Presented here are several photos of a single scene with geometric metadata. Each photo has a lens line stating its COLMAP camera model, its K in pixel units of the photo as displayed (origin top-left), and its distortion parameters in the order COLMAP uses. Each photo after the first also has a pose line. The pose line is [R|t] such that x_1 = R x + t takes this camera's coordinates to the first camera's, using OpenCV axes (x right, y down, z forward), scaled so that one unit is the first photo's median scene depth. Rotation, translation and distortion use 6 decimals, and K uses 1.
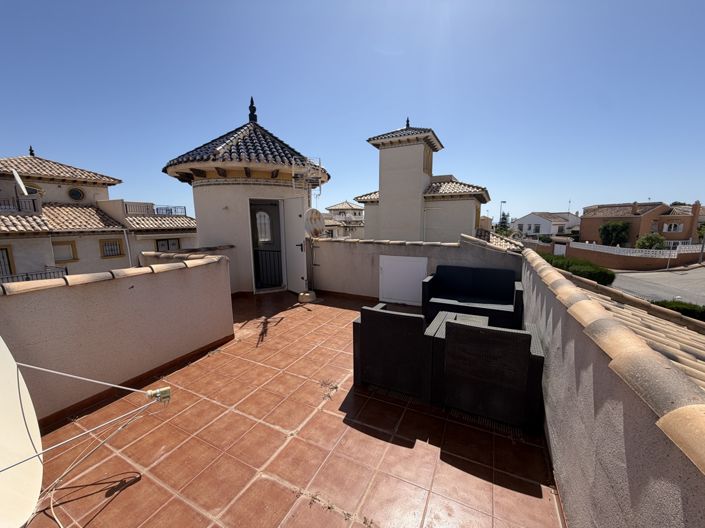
lens RADIAL K [[279.1, 0, 351.4], [0, 279.1, 262.6], [0, 0, 1]] dist [-0.001135, -0.000077]
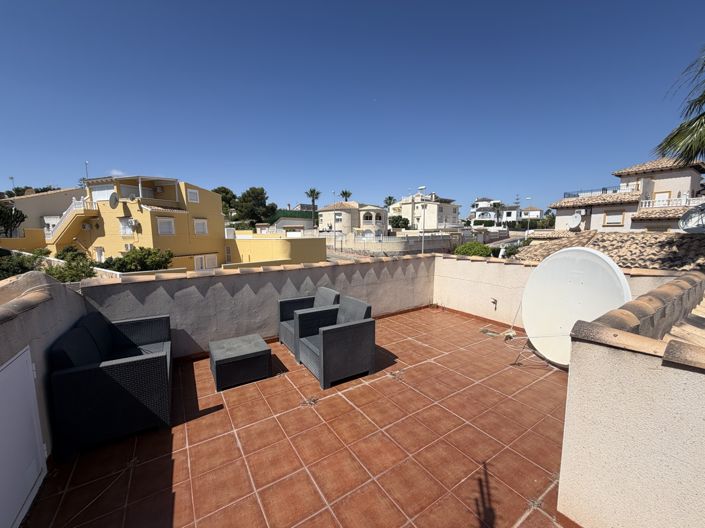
lens RADIAL K [[279.1, 0, 349.4], [0, 279.1, 264.1], [0, 0, 1]] dist [-0.001135, -0.000077]
pose [[-0.860830, -0.038012, 0.507470, -0.520050], [0.093785, 0.968276, 0.231618, -0.322216], [-0.500175, 0.246977, -0.829956, 2.076603]]
